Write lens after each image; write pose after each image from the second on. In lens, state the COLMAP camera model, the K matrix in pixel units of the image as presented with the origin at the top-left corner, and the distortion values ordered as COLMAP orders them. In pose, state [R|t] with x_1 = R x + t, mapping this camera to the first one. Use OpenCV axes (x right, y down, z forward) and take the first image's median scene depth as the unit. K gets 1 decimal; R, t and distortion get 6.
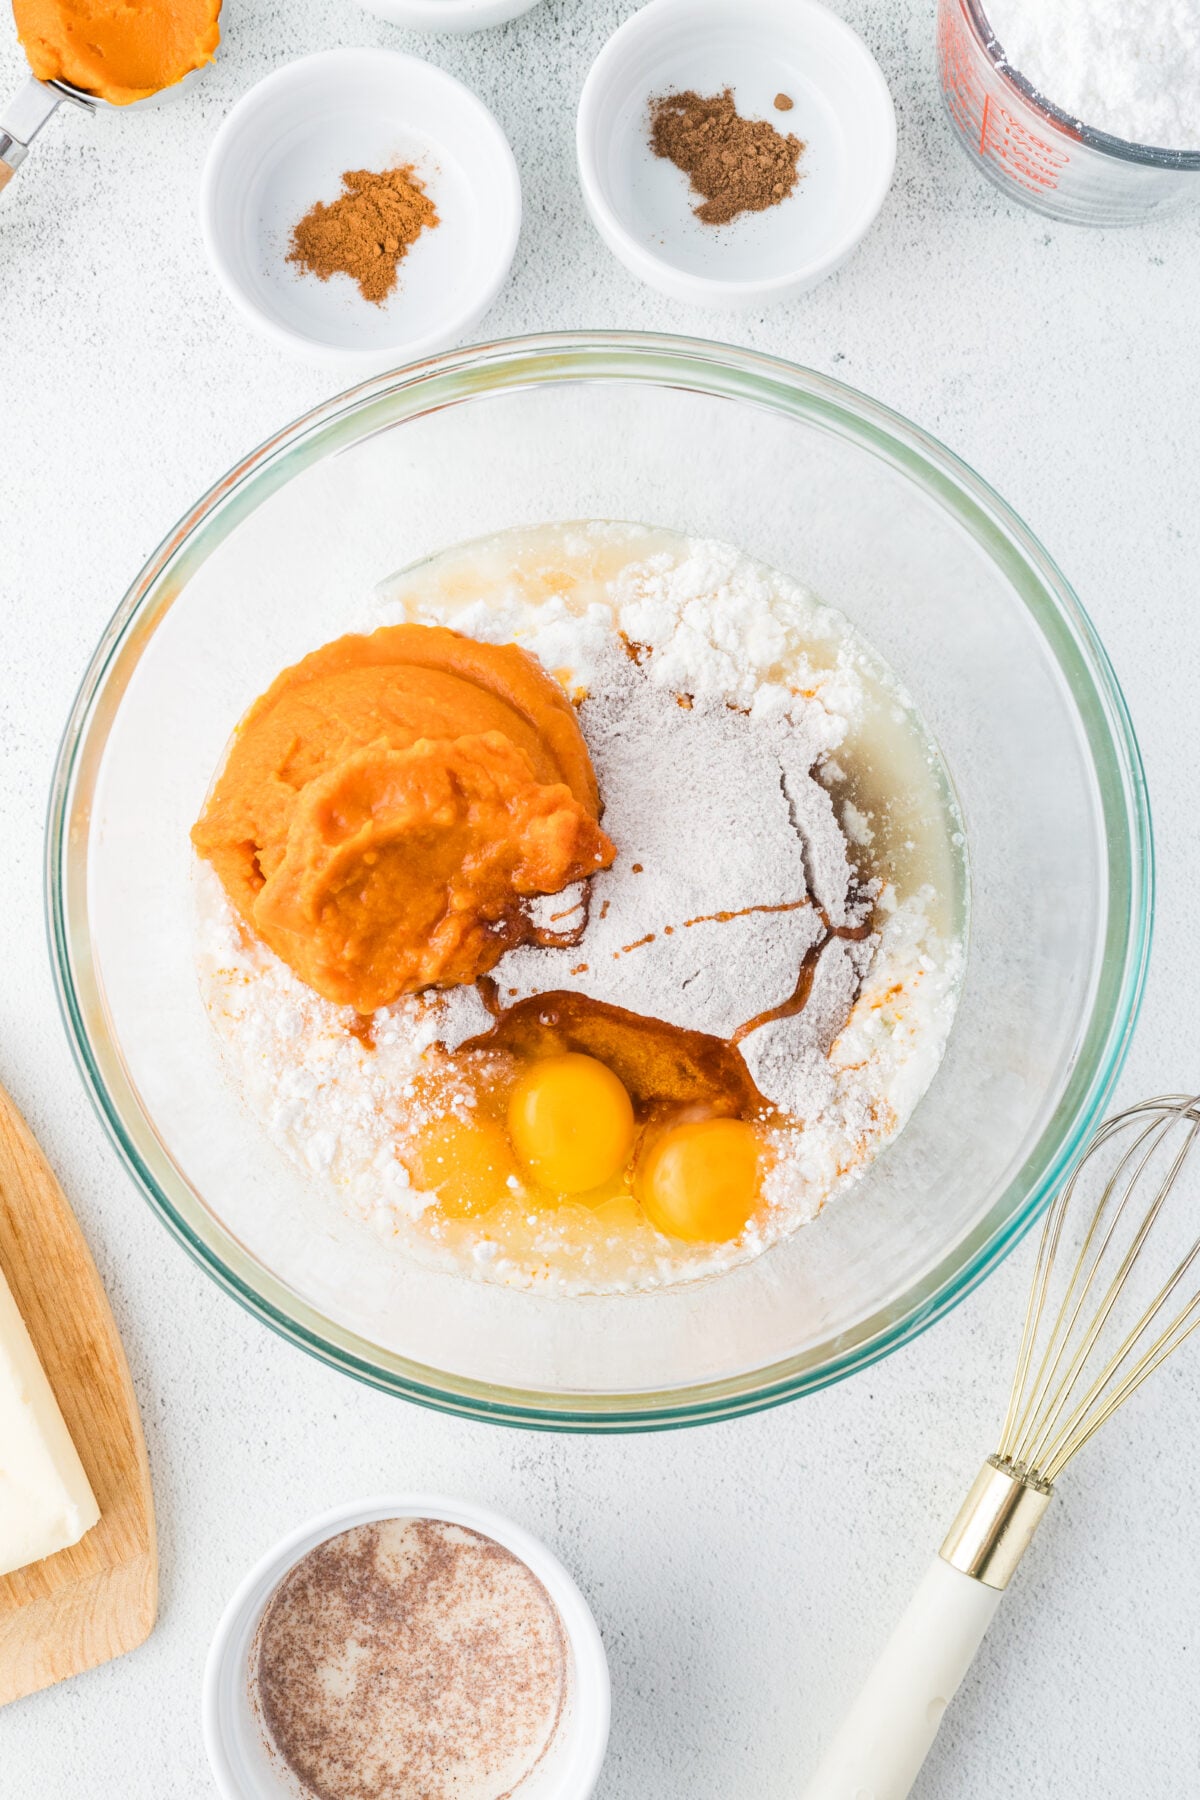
lens RADIAL K [[2857.5, 0, 594.6], [0, 2857.5, 902.0], [0, 0, 1]] dist [-0.007131, 0.000000]
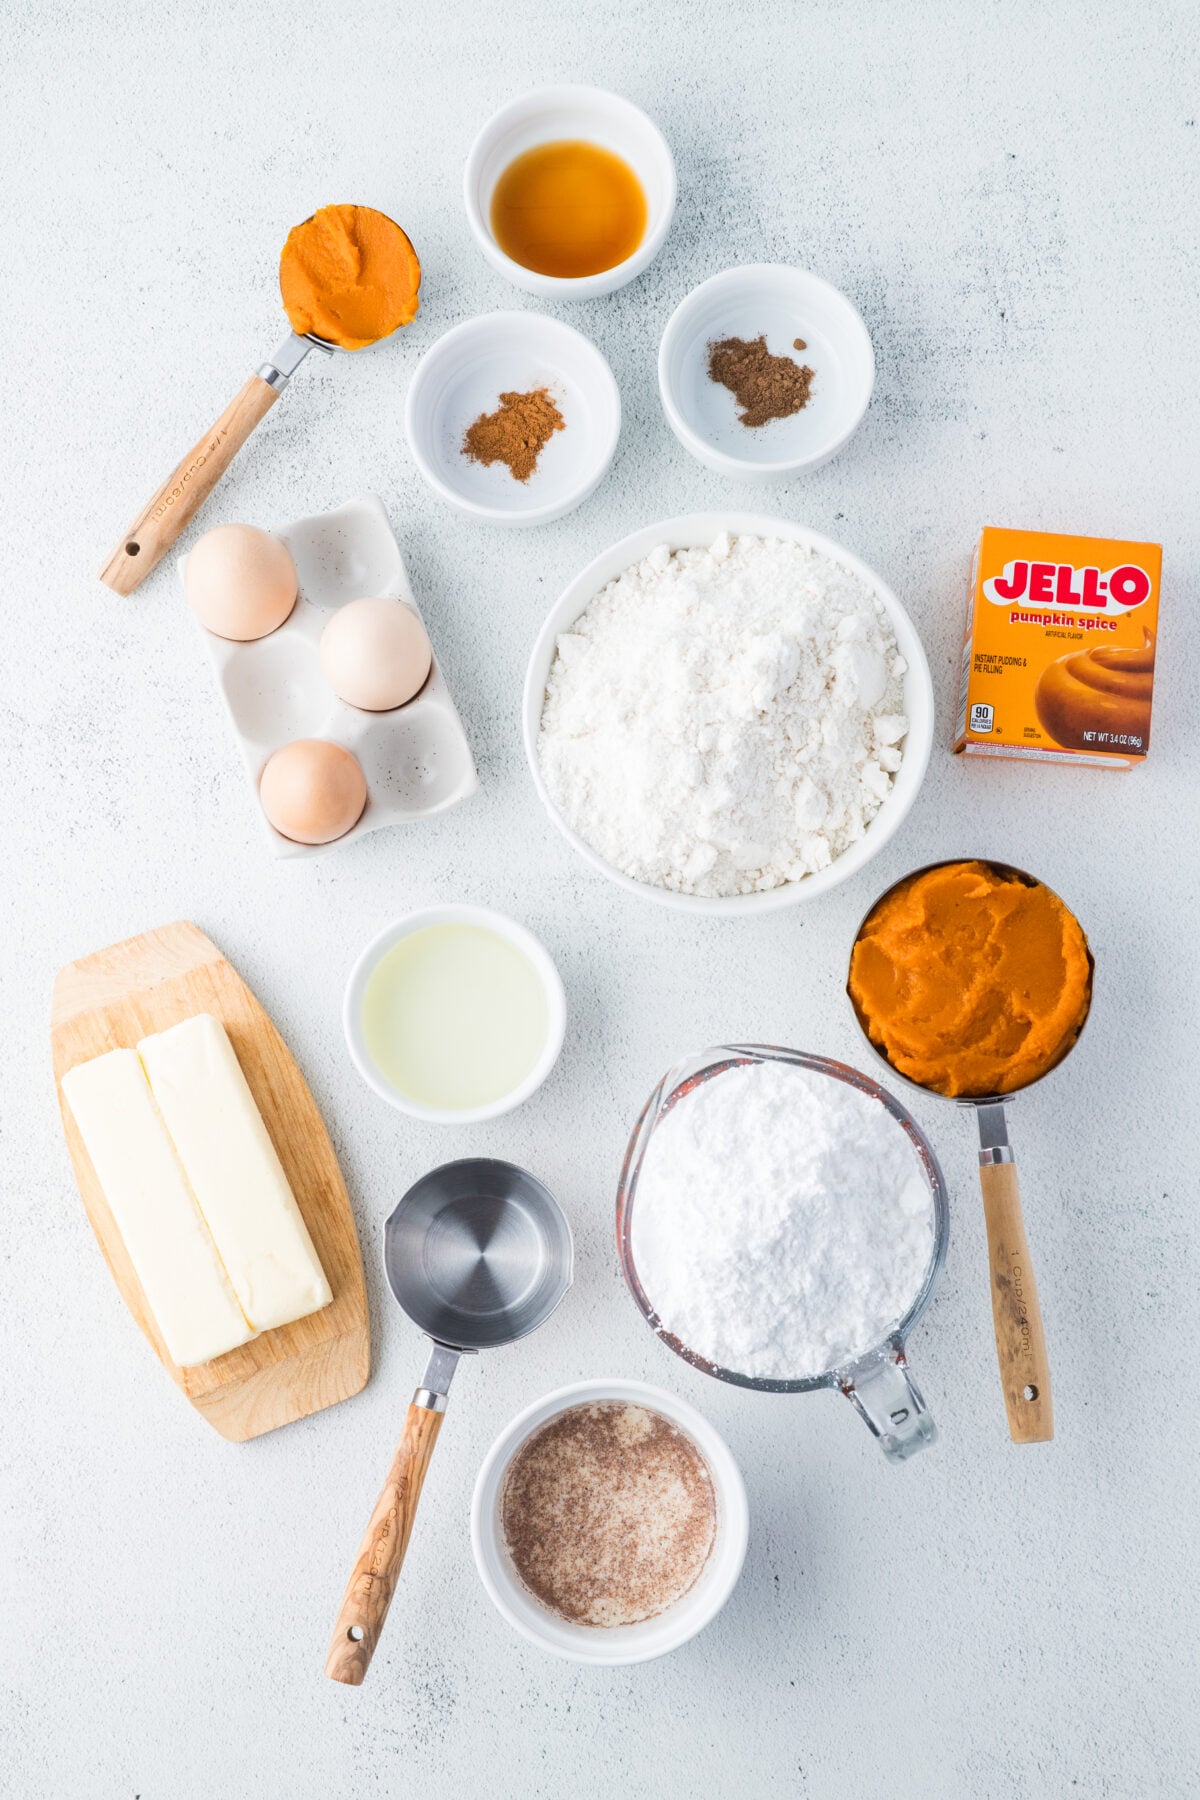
lens RADIAL K [[2857.5, 0, 603.7], [0, 2857.5, 908.7], [0, 0, 1]] dist [-0.007131, 0.000000]
pose [[0.999490, -0.002618, -0.031836, 0.011606], [0.000038, 0.996732, -0.080780, 0.128389], [0.031943, 0.080738, 0.996223, -0.444997]]
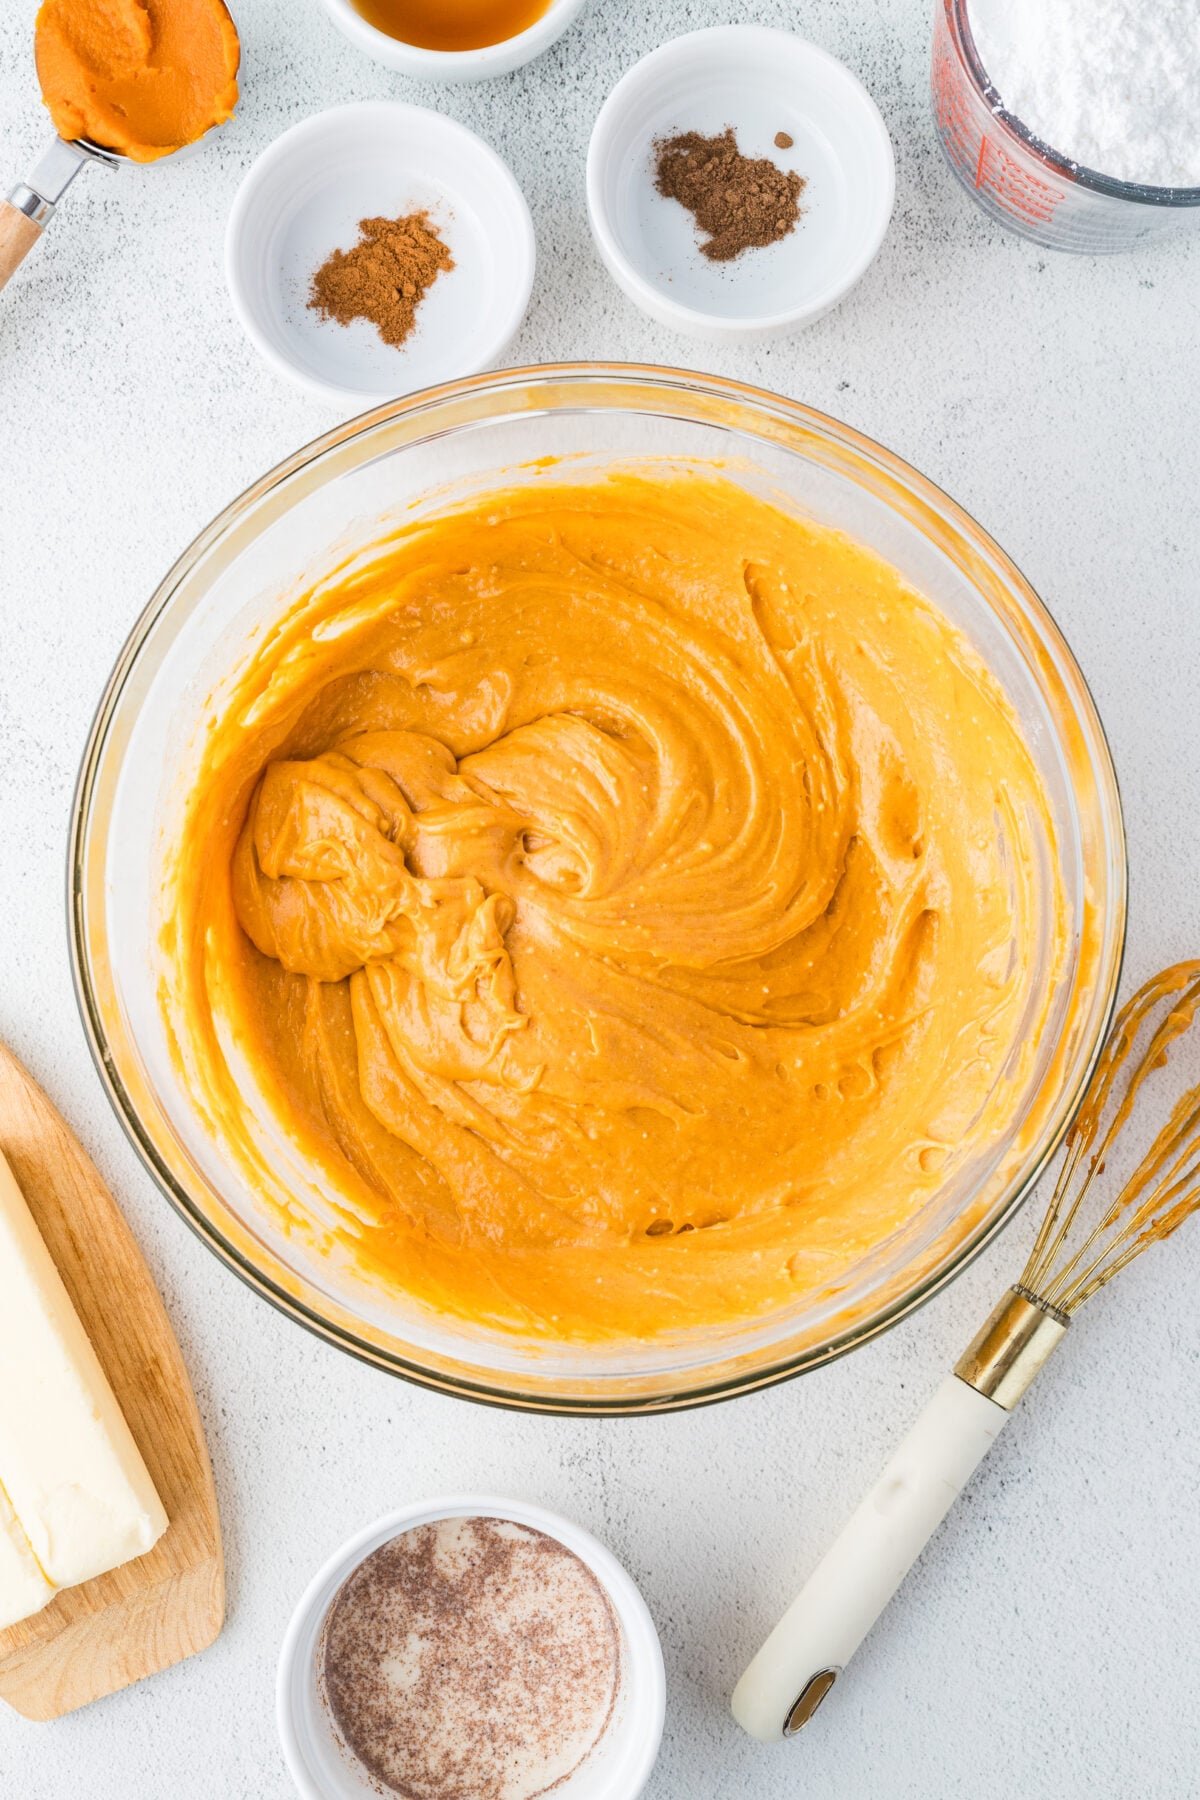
lens RADIAL K [[2857.5, 0, 600.4], [0, 2857.5, 916.8], [0, 0, 1]] dist [-0.007131, 0.000000]
pose [[0.999538, -0.028579, 0.010309, -0.019057], [0.028382, 0.999420, 0.018793, -0.020675], [-0.010841, -0.018492, 0.999770, -0.038681]]
